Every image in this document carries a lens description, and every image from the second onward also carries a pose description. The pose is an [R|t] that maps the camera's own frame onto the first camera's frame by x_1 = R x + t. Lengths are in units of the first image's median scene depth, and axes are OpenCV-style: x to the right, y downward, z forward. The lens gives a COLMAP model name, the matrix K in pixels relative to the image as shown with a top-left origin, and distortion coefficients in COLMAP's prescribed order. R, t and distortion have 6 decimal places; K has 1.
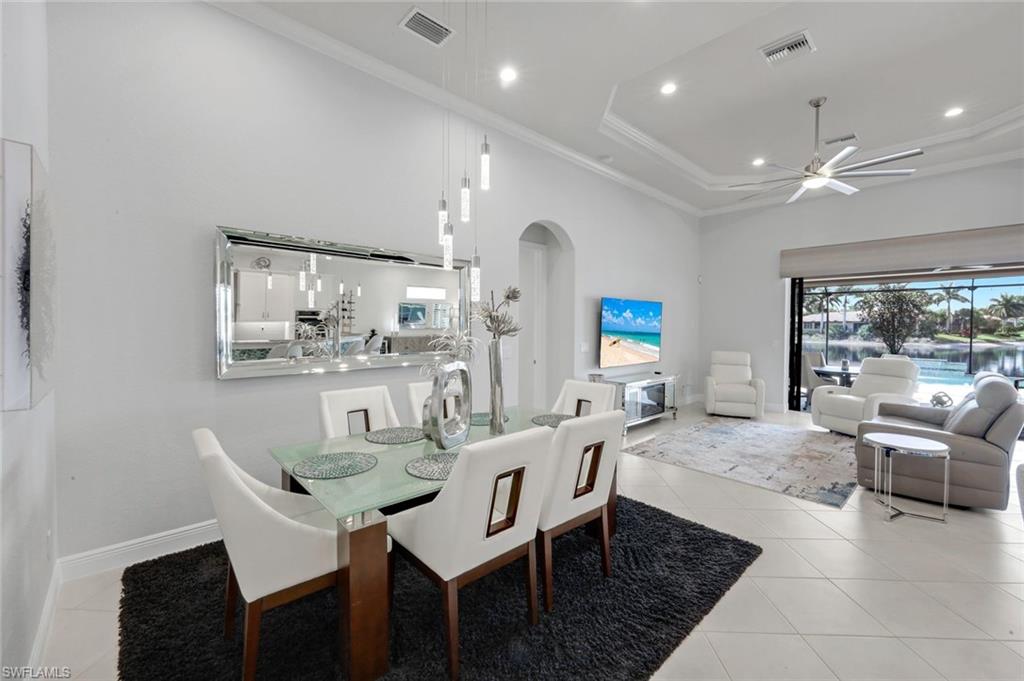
lens RADIAL K [[400.3, 0, 520.6], [0, 400.3, 336.0], [0, 0, 1]] dist [0.001742, 0.000005]
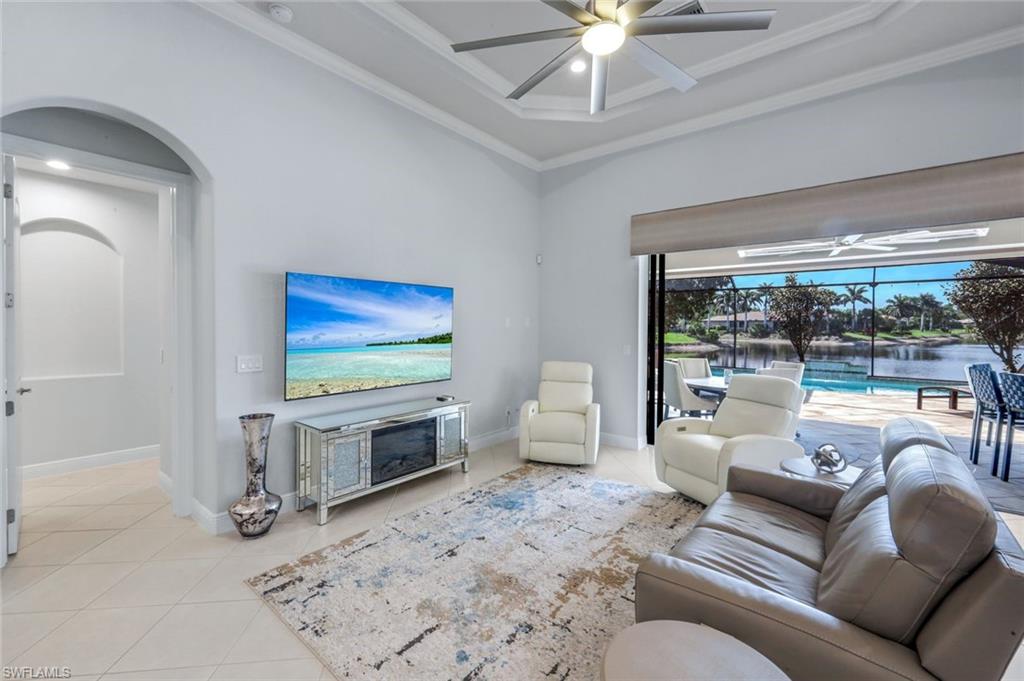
lens RADIAL K [[419.8, 0, 511.0], [0, 419.8, 332.1], [0, 0, 1]] dist [0.003146, -0.001551]
pose [[0.991093, -0.001581, 0.133163, 0.244734], [0.002558, 0.999971, -0.007164, -0.005422], [-0.133147, 0.007441, 0.991068, 0.219992]]
